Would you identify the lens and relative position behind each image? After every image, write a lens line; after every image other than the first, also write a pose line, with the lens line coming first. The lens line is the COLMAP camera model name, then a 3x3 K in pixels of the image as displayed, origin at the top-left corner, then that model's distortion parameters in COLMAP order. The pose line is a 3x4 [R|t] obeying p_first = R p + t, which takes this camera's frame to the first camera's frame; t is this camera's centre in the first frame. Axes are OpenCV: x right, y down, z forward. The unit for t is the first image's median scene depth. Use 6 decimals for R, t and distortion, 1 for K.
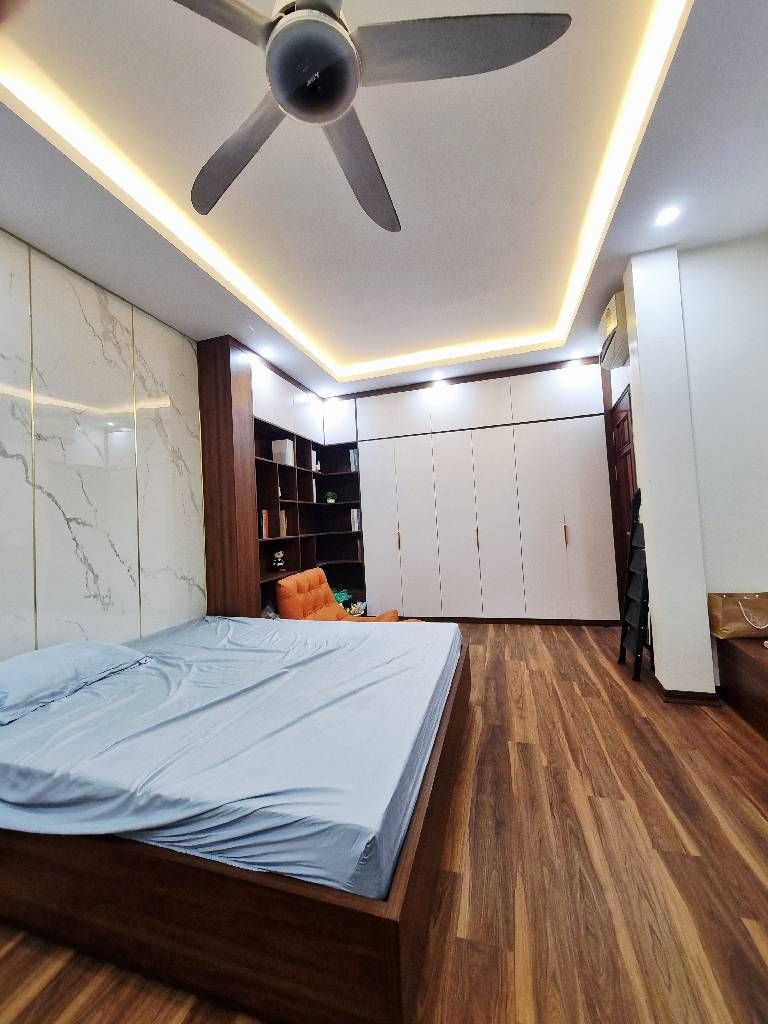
lens RADIAL K [[408.9, 0, 367.5], [0, 408.9, 505.1], [0, 0, 1]] dist [0.007824, -0.004361]
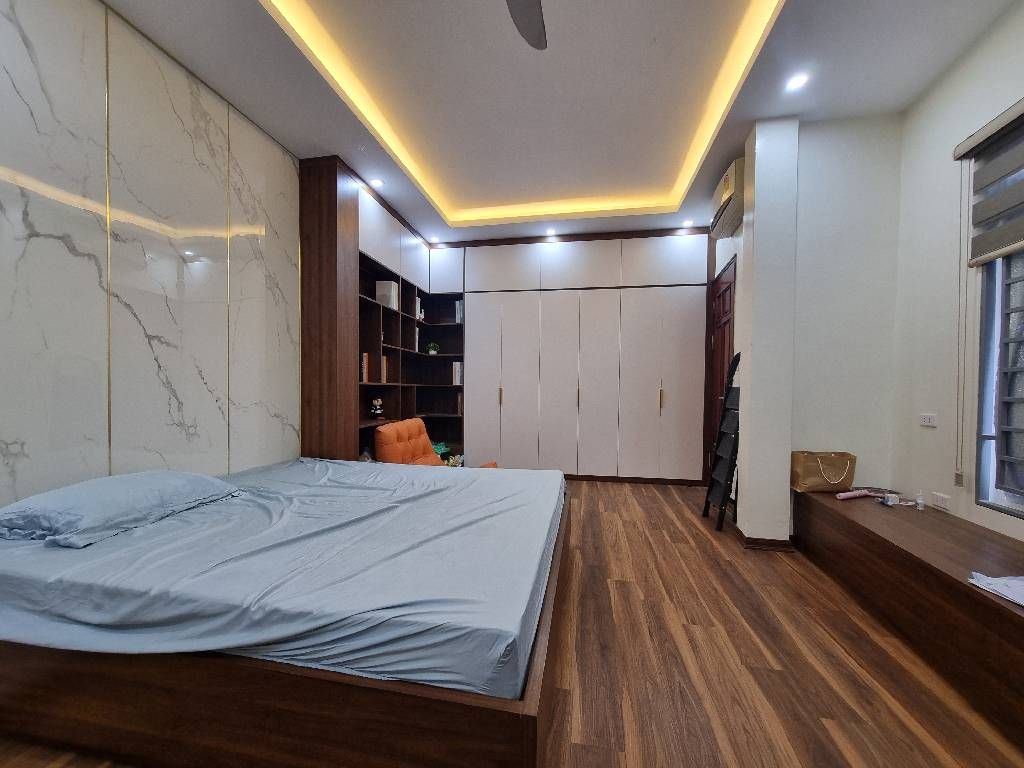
lens RADIAL K [[408.9, 0, 504.8], [0, 408.9, 396.6], [0, 0, 1]] dist [0.007824, -0.004361]
pose [[0.991357, 0.059409, 0.116966, -0.056567], [-0.066422, 0.996162, 0.056999, 0.058662], [-0.113130, -0.064275, 0.991499, 0.018801]]
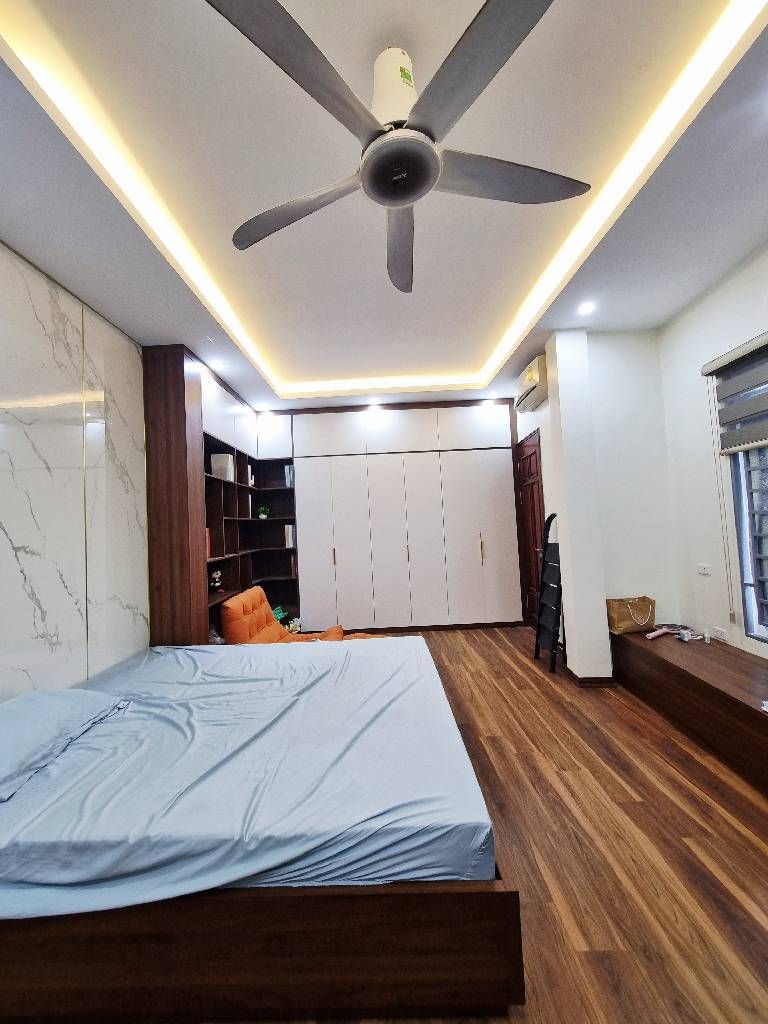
lens RADIAL K [[409.1, 0, 373.9], [0, 409.1, 504.9], [0, 0, 1]] dist [0.007527, -0.005427]
pose [[0.957234, 0.019220, 0.288676, -0.247504], [-0.014491, 0.999724, -0.018512, -0.047655], [-0.288952, 0.013537, 0.957248, -0.031577]]
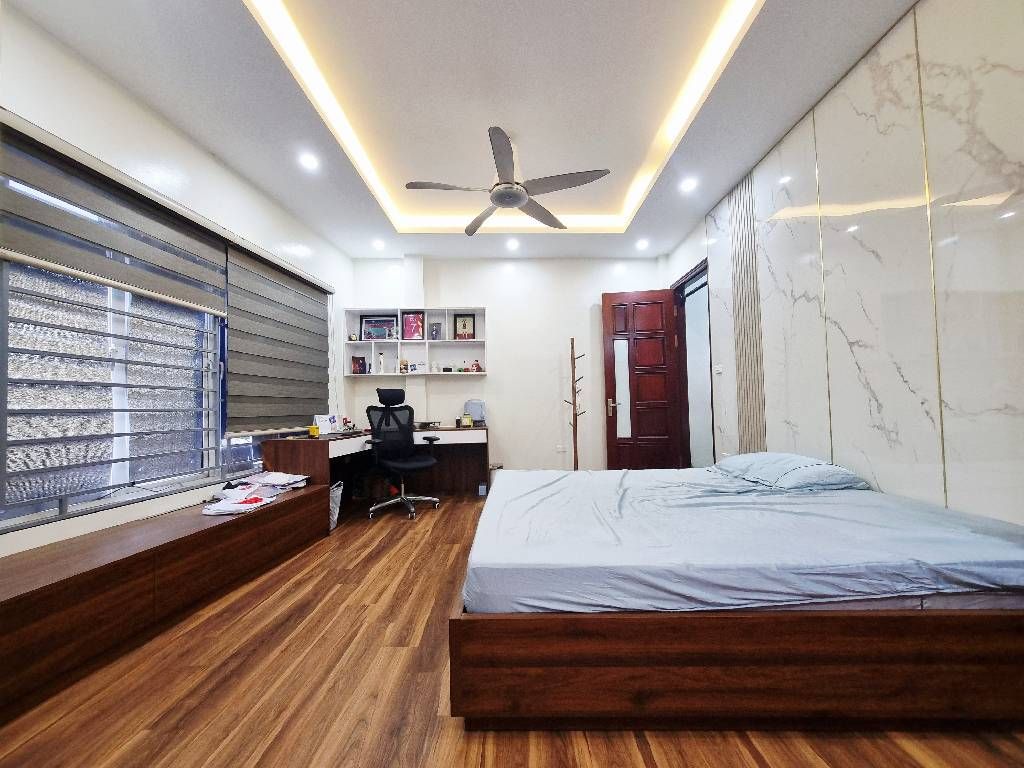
lens RADIAL K [[409.1, 0, 515.2], [0, 409.1, 396.0], [0, 0, 1]] dist [0.007527, -0.005427]
pose [[-0.949627, 0.066857, -0.306167, 0.318796], [0.087702, 0.994637, -0.054824, 0.133600], [0.300860, -0.078914, -0.950398, 1.570491]]
